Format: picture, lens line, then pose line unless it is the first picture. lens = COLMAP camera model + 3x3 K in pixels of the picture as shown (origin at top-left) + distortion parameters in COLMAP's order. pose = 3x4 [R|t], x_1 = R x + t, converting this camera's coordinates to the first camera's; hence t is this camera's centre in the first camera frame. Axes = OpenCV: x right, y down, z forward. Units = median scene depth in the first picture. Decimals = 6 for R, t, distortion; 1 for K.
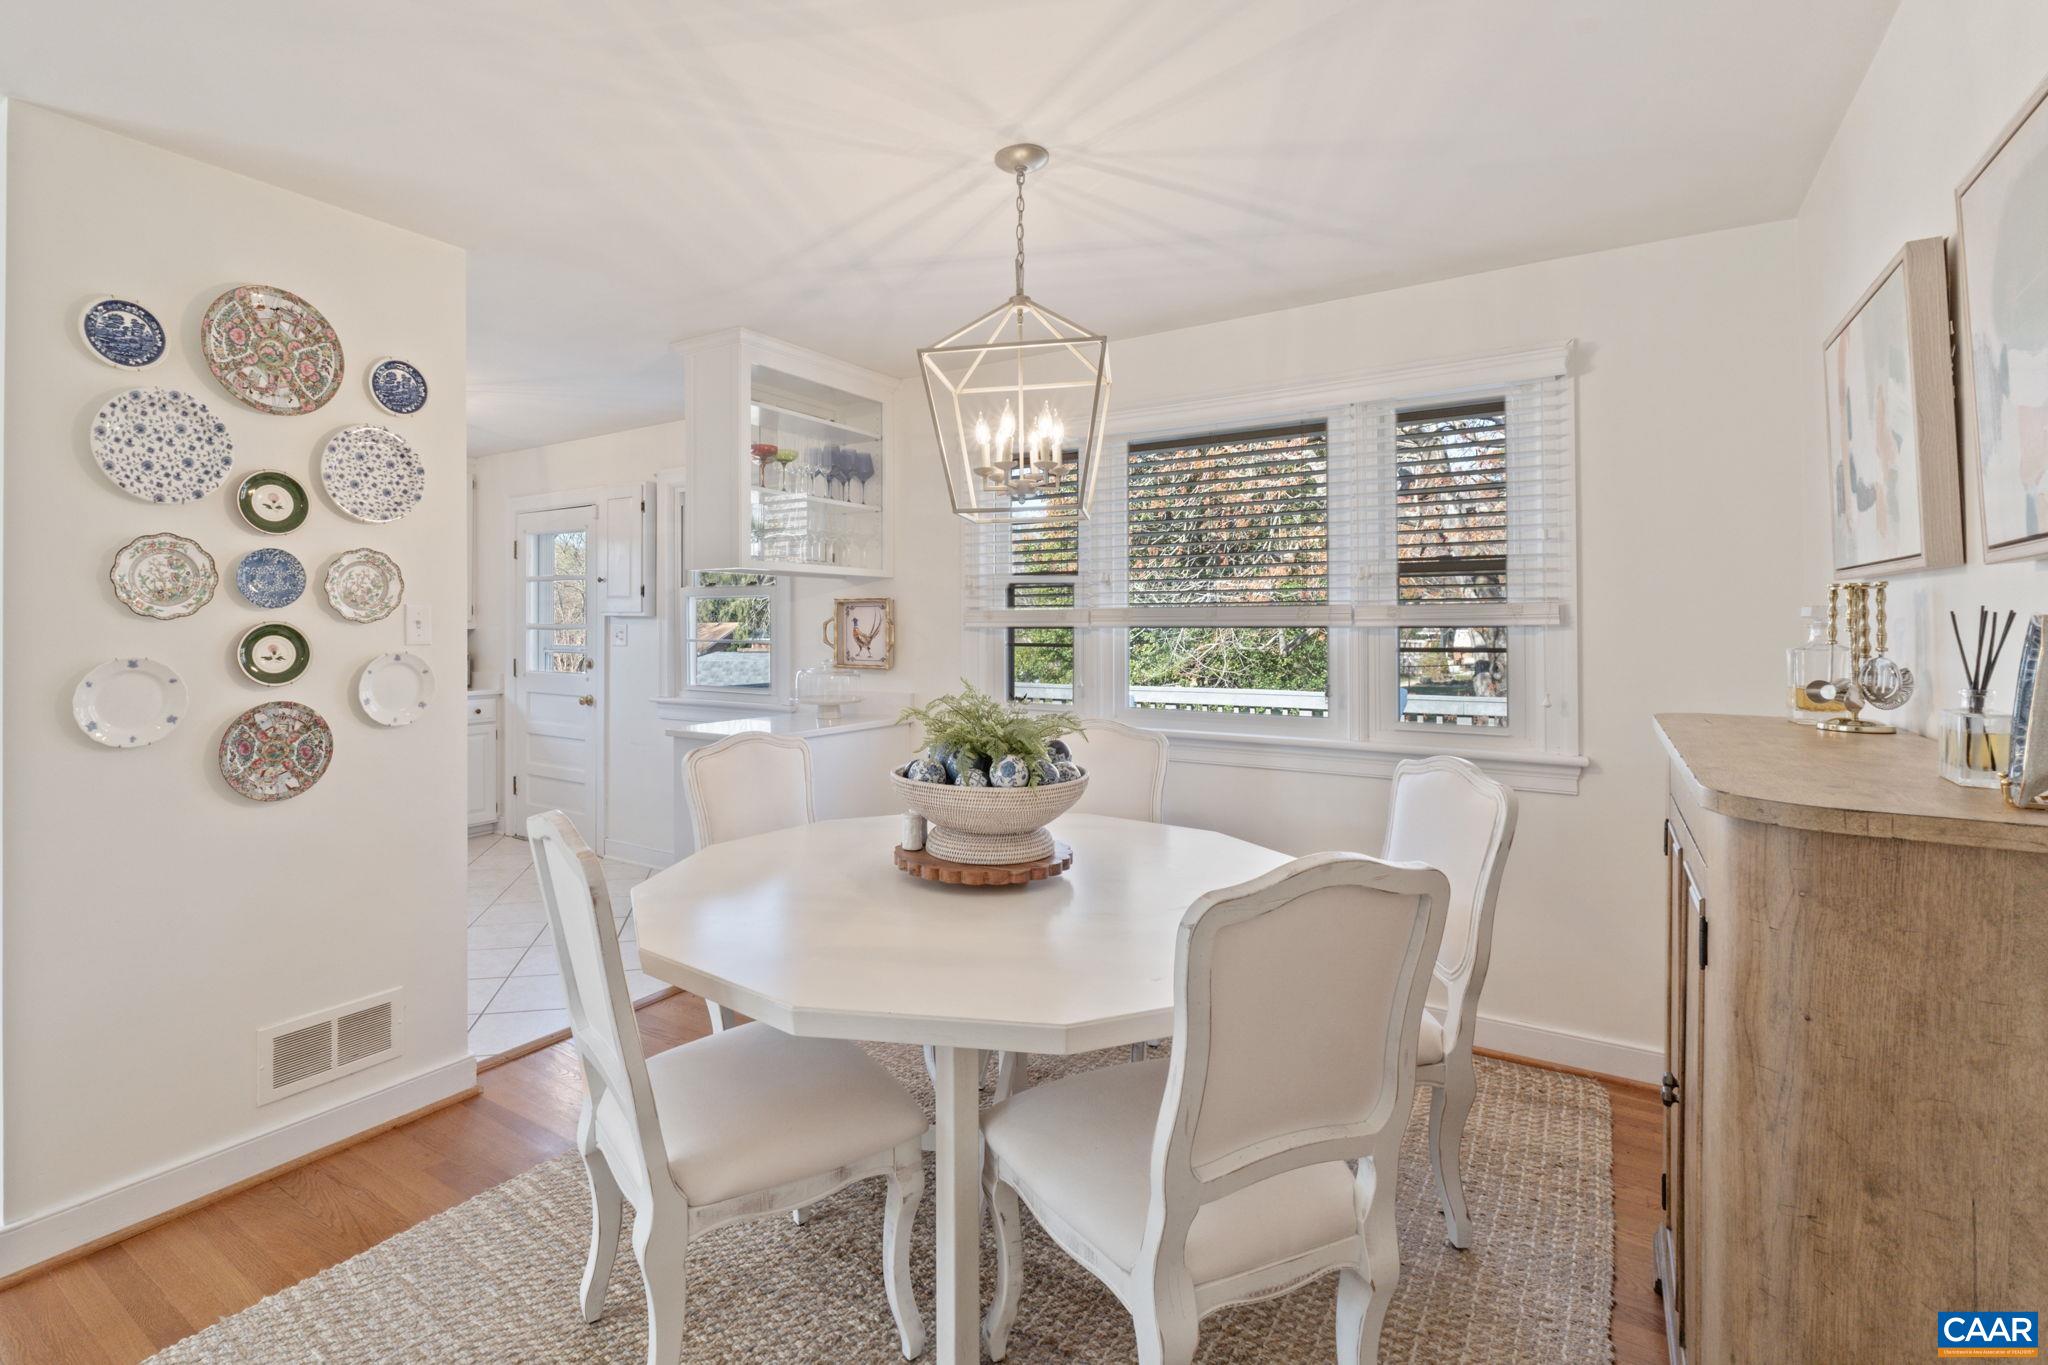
lens RADIAL K [[944.2, 0, 964.9], [0, 944.2, 631.4], [0, 0, 1]] dist [-0.024124, -0.000234]
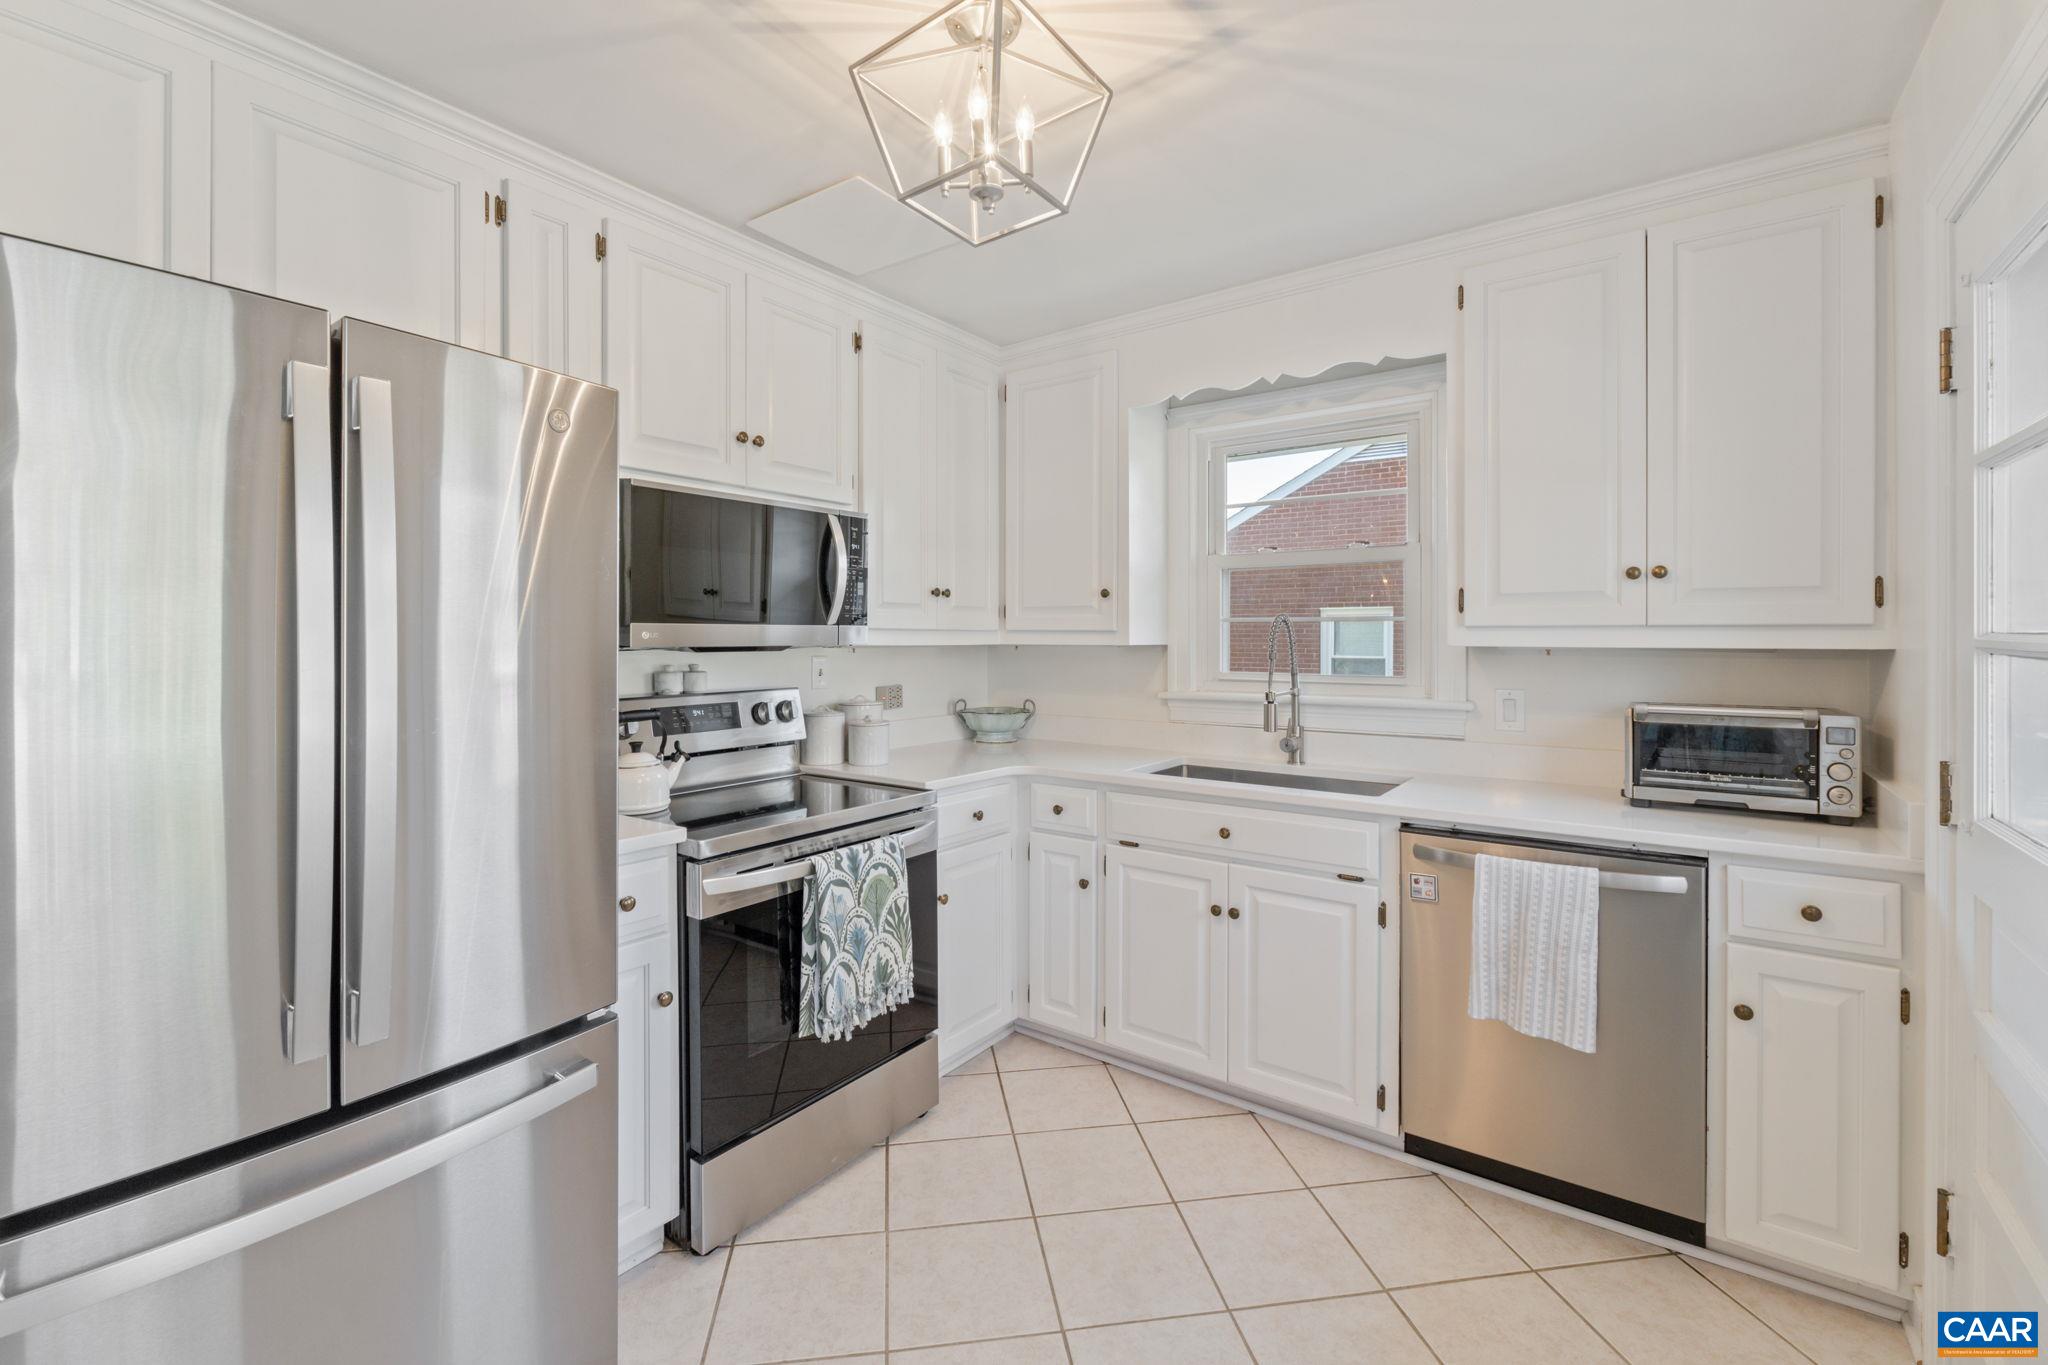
lens RADIAL K [[882.7, 0, 1018.0], [0, 882.7, 639.8], [0, 0, 1]] dist [-0.001671, -0.000406]
pose [[-0.046877, 0.002203, -0.998898, -0.264923], [-0.004088, 0.999989, 0.002397, -0.006640], [0.998892, 0.004196, -0.046868, 0.928967]]
